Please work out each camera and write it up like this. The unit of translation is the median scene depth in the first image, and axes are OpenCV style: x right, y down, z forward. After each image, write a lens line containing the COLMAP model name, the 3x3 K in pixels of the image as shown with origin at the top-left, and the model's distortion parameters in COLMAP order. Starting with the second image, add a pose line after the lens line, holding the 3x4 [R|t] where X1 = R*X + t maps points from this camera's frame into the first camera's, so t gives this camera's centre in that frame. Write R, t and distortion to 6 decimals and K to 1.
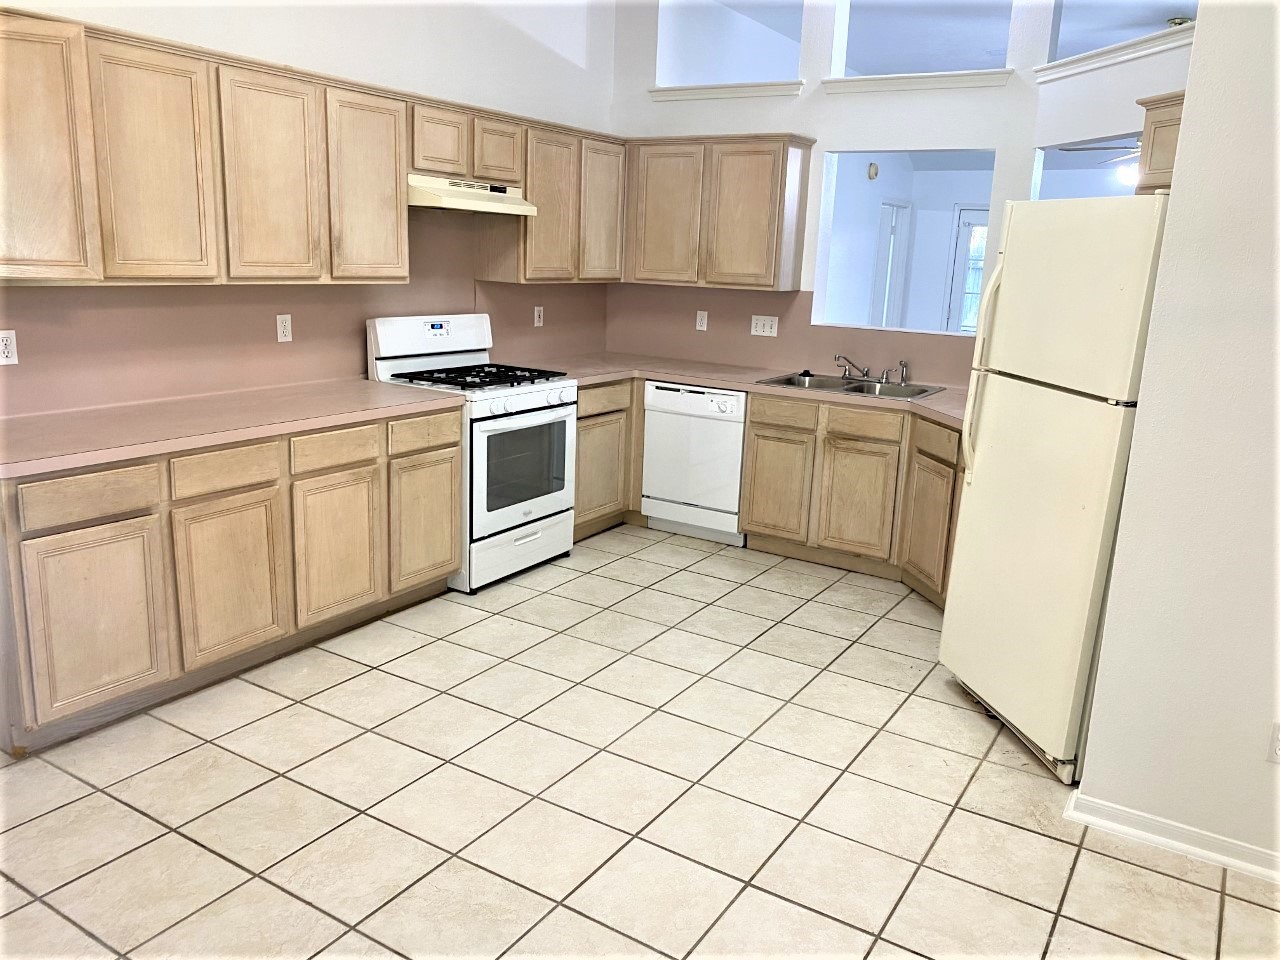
lens RADIAL K [[968.8, 0, 640.0], [0, 968.8, 480.0], [0, 0, 1]] dist [0.047796, -0.003718]
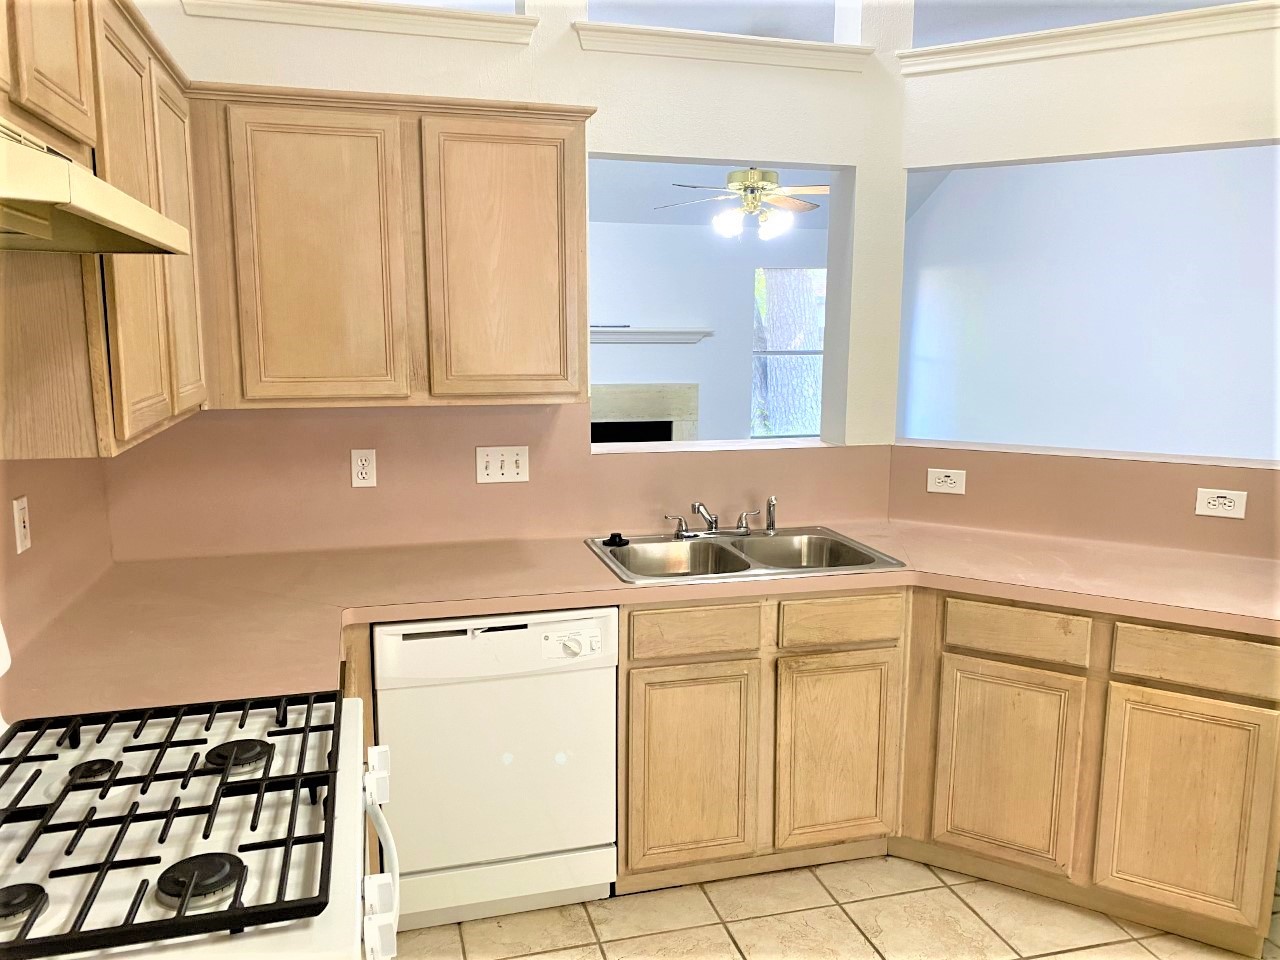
lens RADIAL K [[968.8, 0, 640.0], [0, 968.8, 480.0], [0, 0, 1]] dist [0.047796, -0.003718]
pose [[0.684381, -0.151074, 0.713301, -0.227959], [0.193694, 0.980818, 0.021892, -0.161882], [-0.702926, 0.123180, 0.700515, 0.624669]]
